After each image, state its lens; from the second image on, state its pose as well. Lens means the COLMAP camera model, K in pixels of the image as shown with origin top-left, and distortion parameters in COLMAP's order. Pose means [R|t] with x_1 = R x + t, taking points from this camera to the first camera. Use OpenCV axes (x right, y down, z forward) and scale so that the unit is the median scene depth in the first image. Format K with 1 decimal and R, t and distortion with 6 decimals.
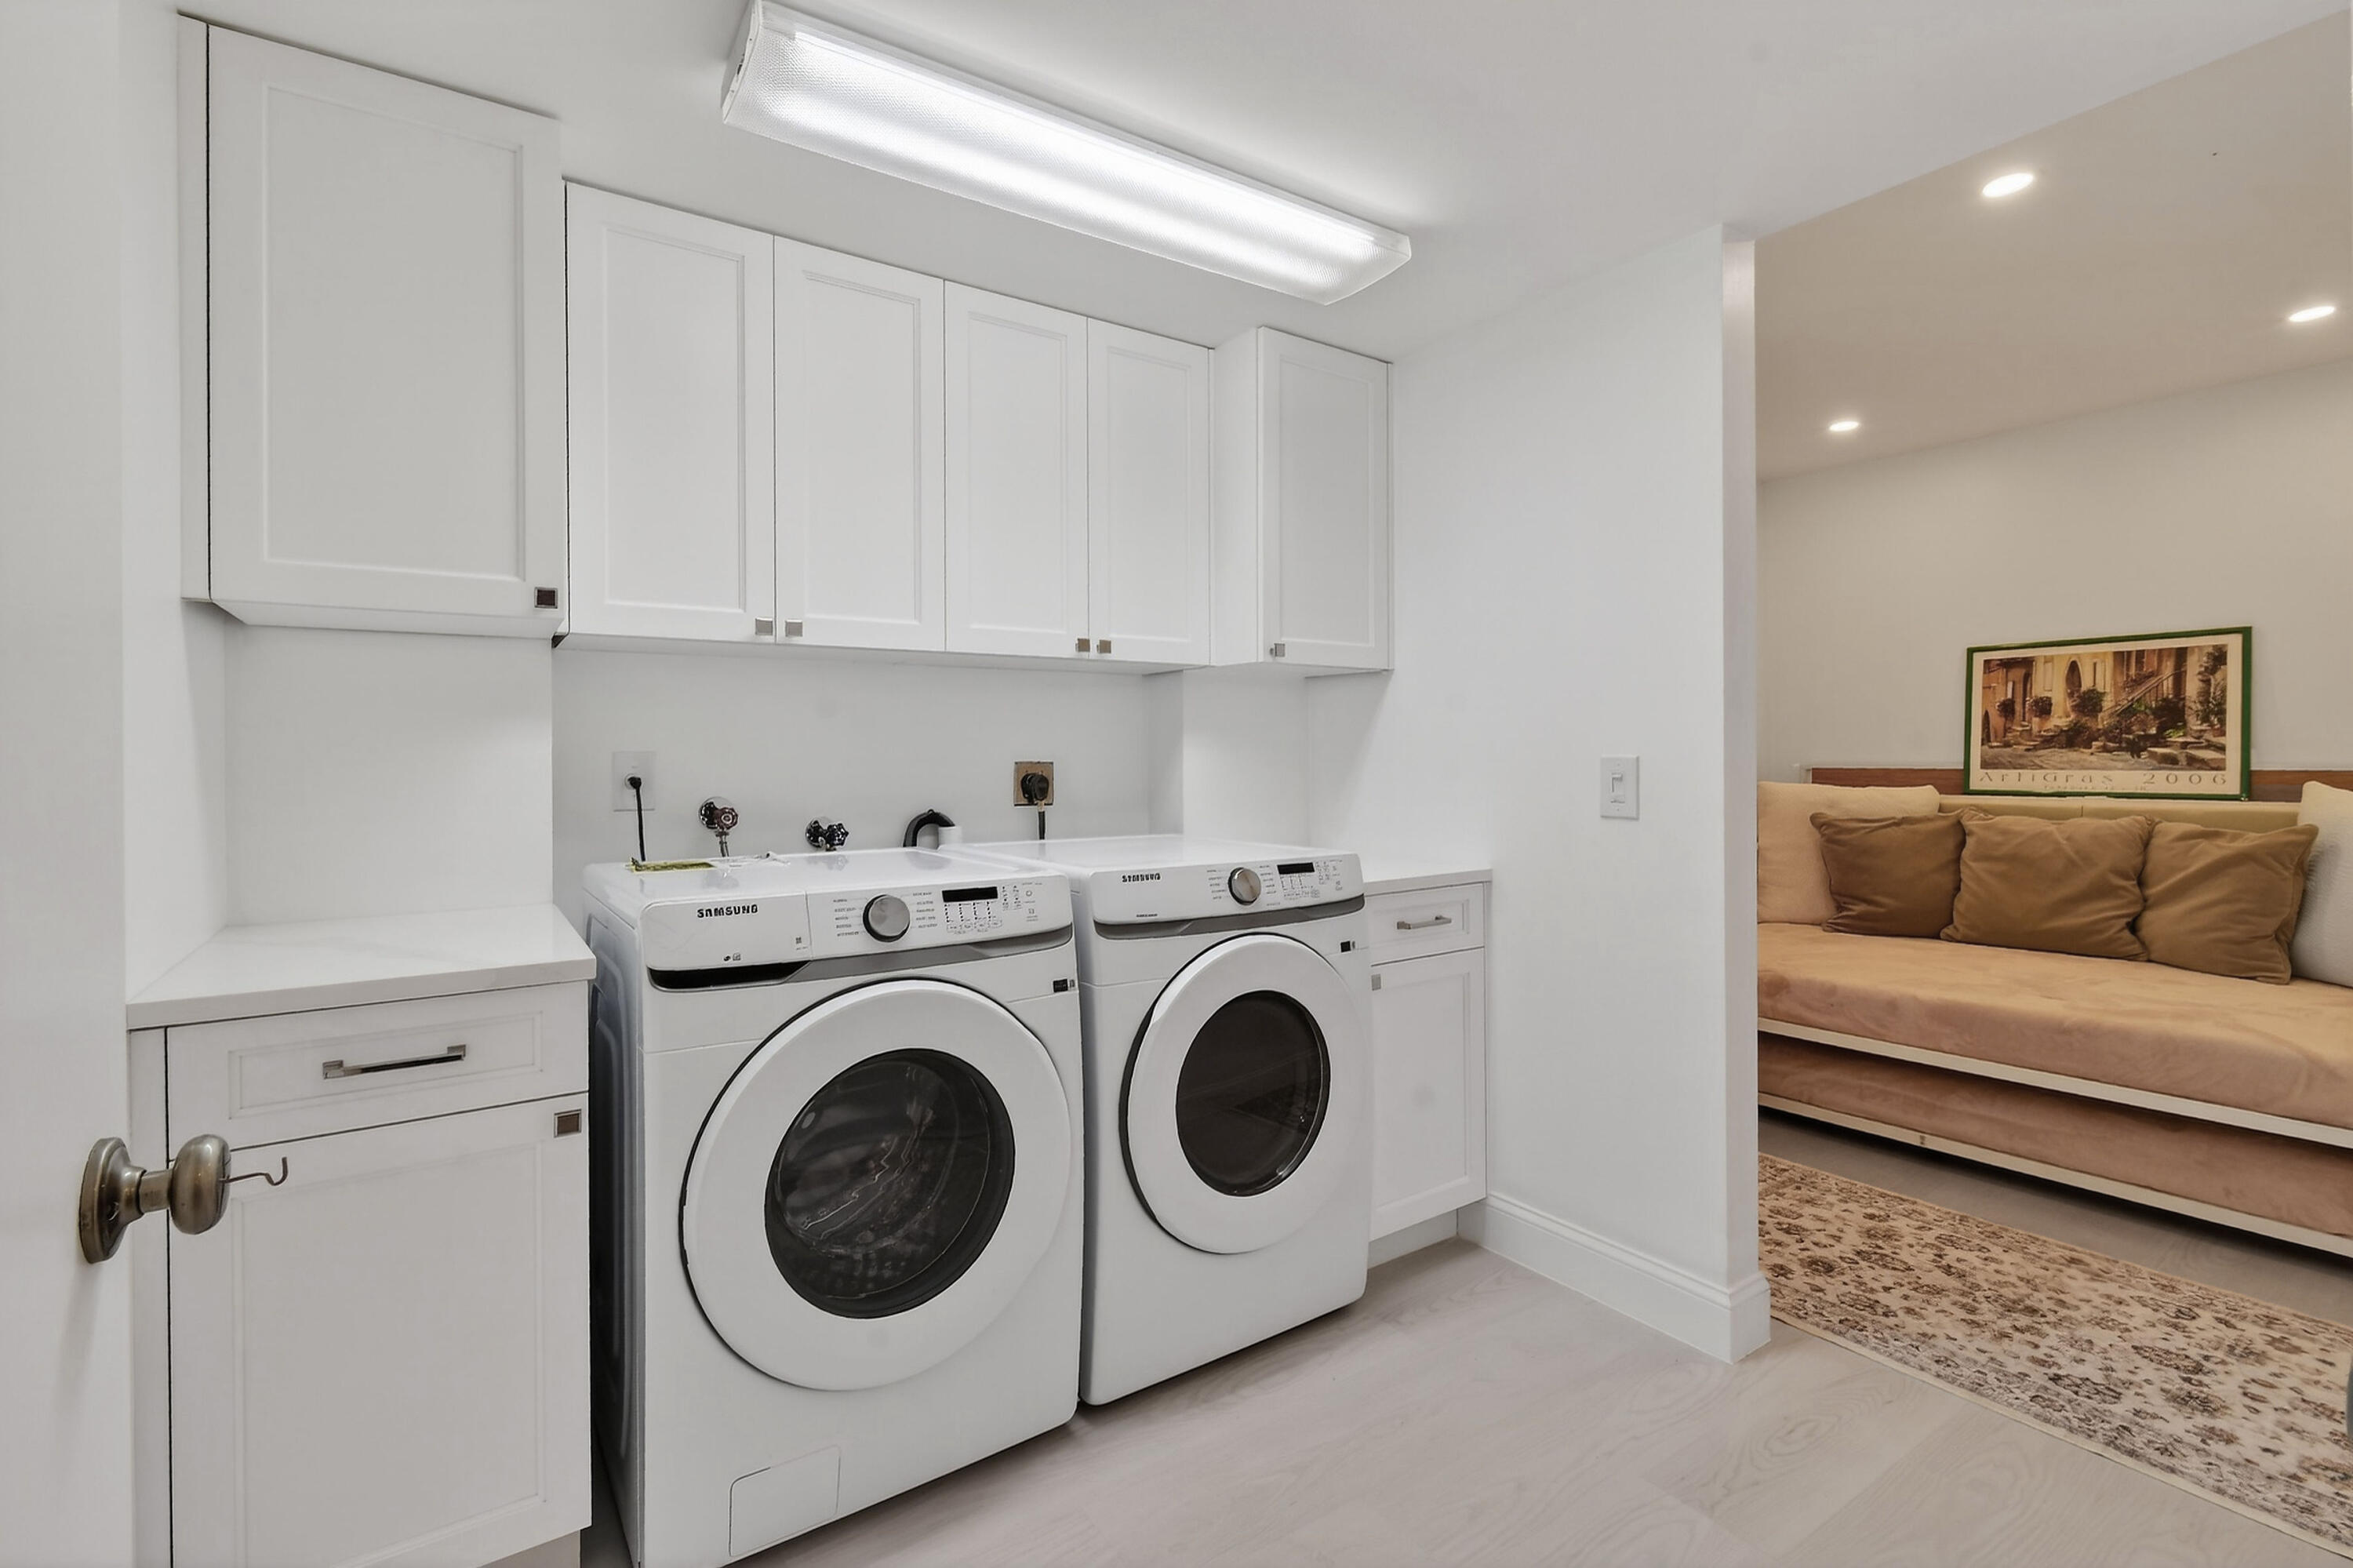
lens RADIAL K [[1061.6, 0, 1171.9], [0, 1061.6, 772.0], [0, 0, 1]] dist [0.012457, -0.006785]
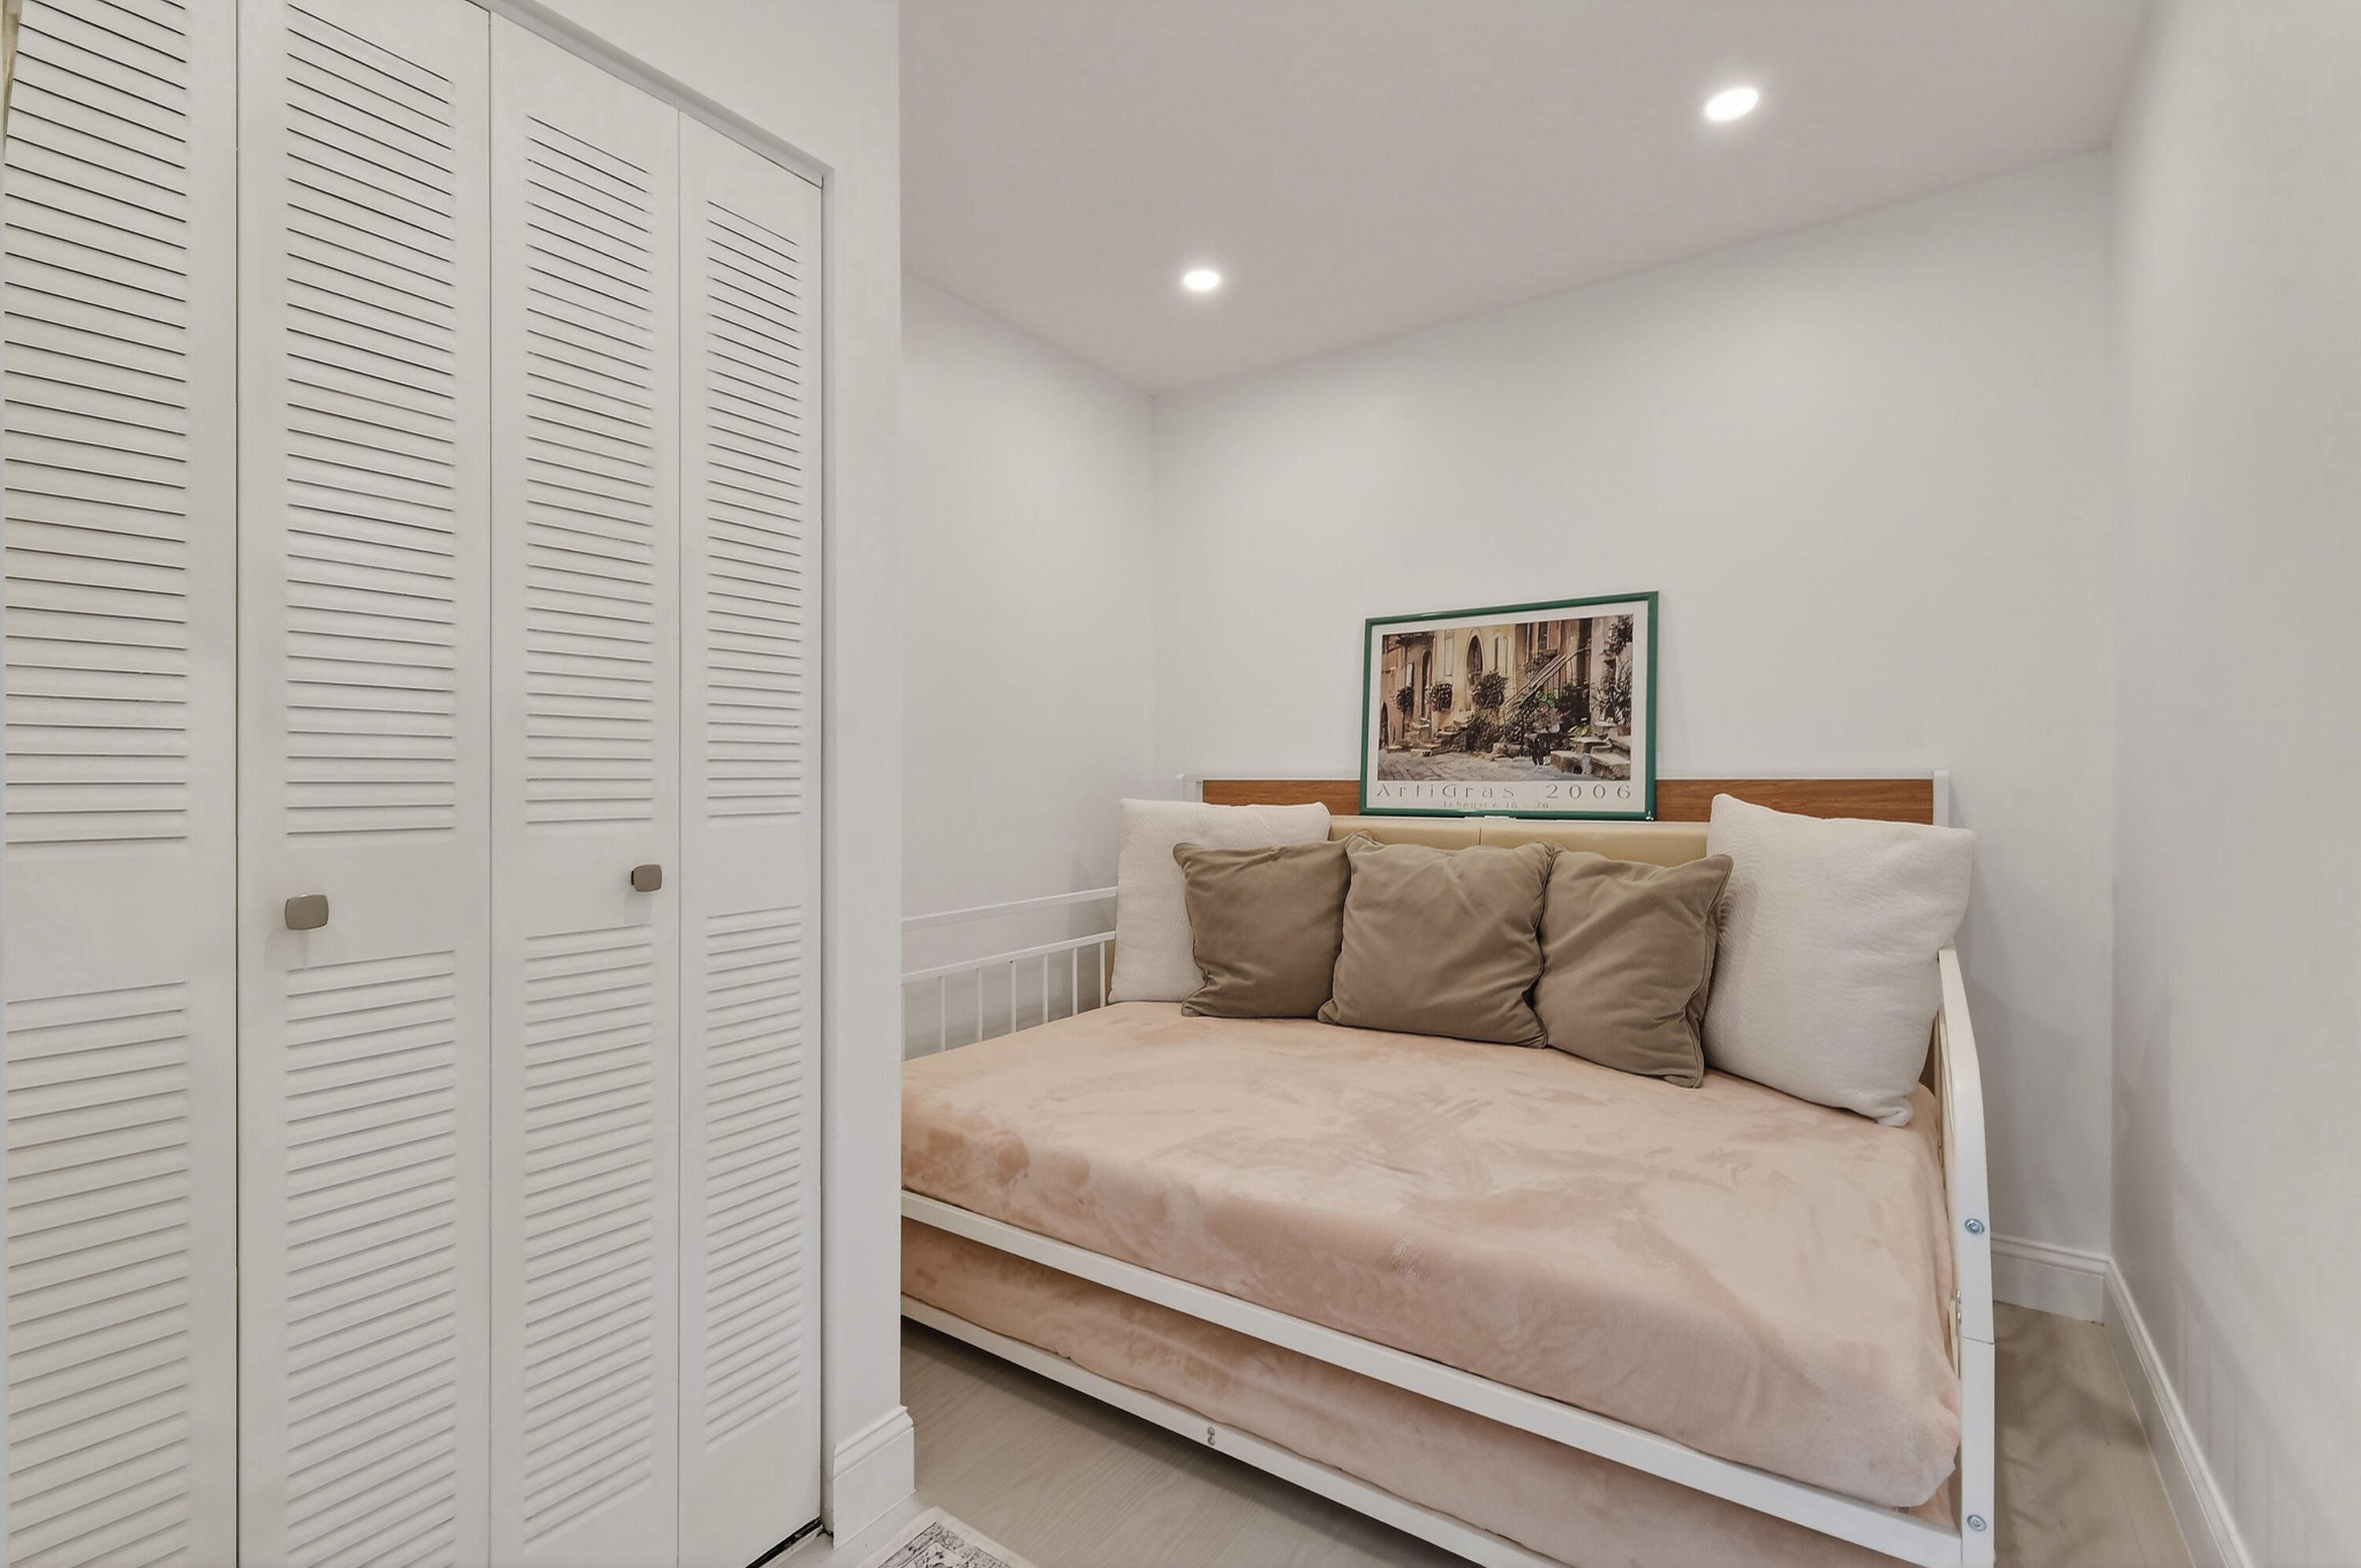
lens RADIAL K [[1065.0, 0, 1179.9], [0, 1065.0, 802.4], [0, 0, 1]] dist [0.012457, -0.006785]
pose [[0.929098, -0.004203, 0.369810, 0.401448], [0.001526, 0.999970, 0.007532, 0.007593], [-0.369830, -0.006433, 0.929077, 0.406367]]
